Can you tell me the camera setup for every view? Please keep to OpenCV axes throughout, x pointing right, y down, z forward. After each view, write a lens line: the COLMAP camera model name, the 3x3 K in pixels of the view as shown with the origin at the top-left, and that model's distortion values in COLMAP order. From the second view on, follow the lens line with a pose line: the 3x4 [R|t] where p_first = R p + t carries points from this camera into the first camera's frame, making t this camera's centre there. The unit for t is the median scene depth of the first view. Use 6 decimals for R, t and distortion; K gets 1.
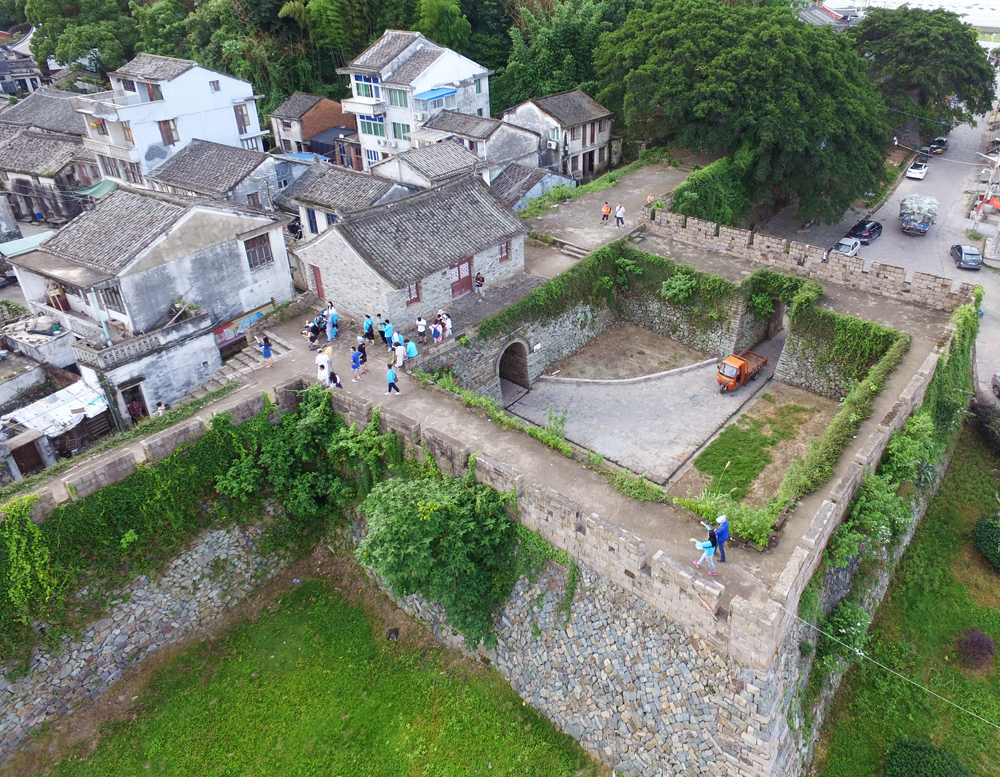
lens RADIAL K [[674.6, 0, 557.3], [0, 674.6, 336.8], [0, 0, 1]] dist [-0.016466, 0.013370]
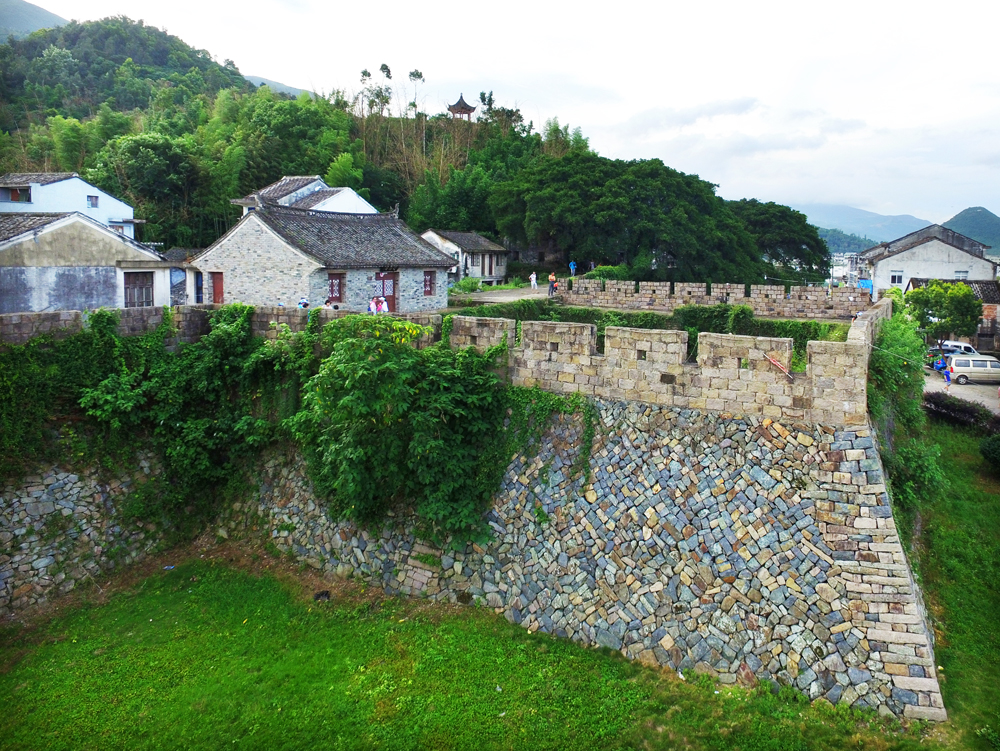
lens RADIAL K [[684.7, 0, 548.3], [0, 684.7, 327.9], [0, 0, 1]] dist [-0.015858, 0.018109]
pose [[0.980939, 0.006307, 0.194214, -0.145172], [0.071171, 0.918360, -0.389295, 0.455170], [-0.180814, 0.395697, 0.900406, 0.196450]]
